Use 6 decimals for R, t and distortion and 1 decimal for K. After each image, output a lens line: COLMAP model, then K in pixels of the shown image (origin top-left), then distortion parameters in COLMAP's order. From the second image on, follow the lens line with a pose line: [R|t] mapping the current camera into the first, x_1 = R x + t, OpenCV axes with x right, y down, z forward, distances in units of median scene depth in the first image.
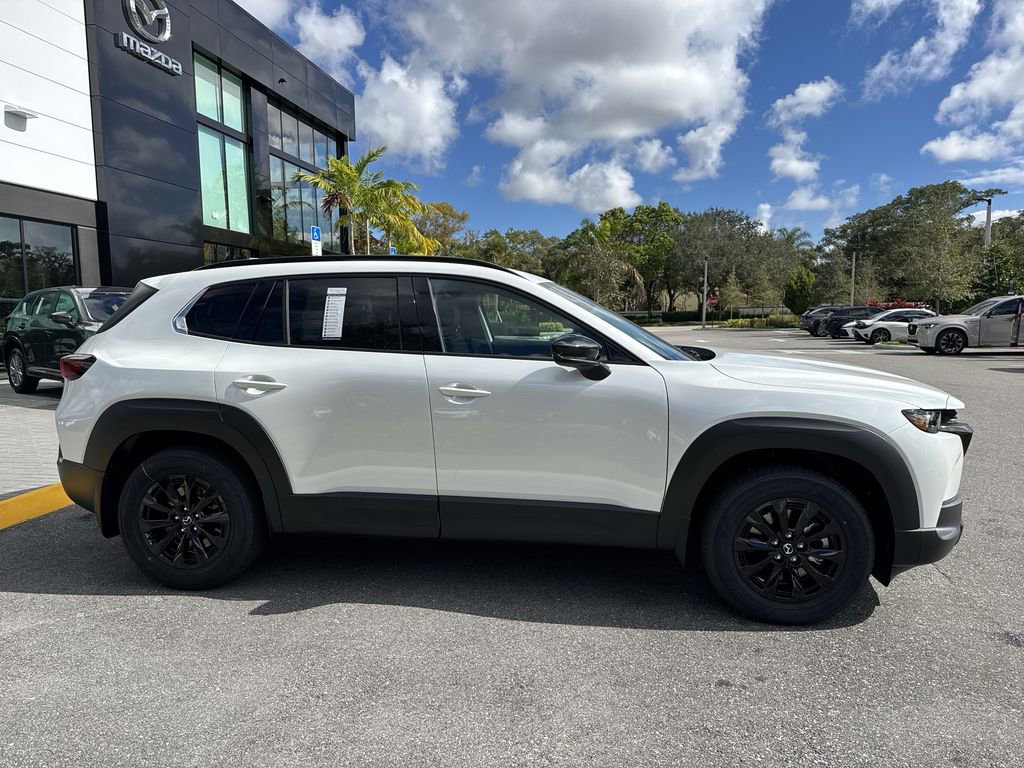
lens RADIAL K [[742.4, 0, 514.4], [0, 742.4, 378.8], [0, 0, 1]] dist [0.037697, -0.015623]
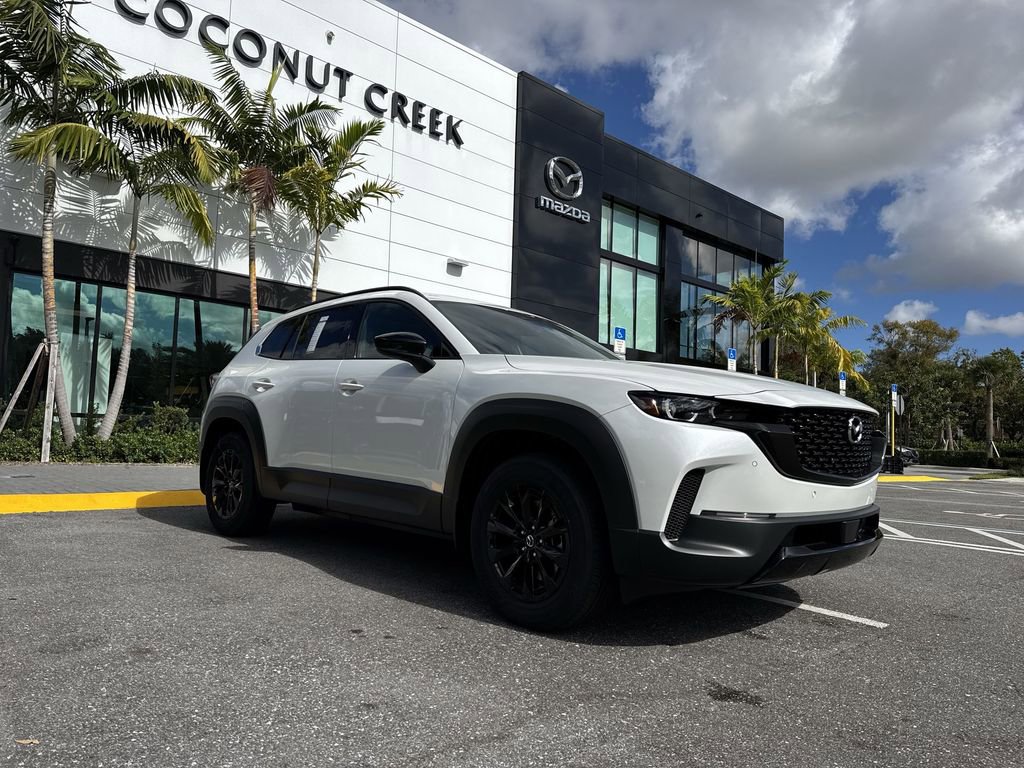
lens RADIAL K [[742.4, 0, 516.8], [0, 742.4, 392.7], [0, 0, 1]] dist [0.037697, -0.015623]
pose [[0.775108, -0.006909, -0.631791, 0.243087], [-0.101048, 0.985714, -0.134750, 0.043904], [0.623696, 0.168287, 0.763336, 0.063903]]
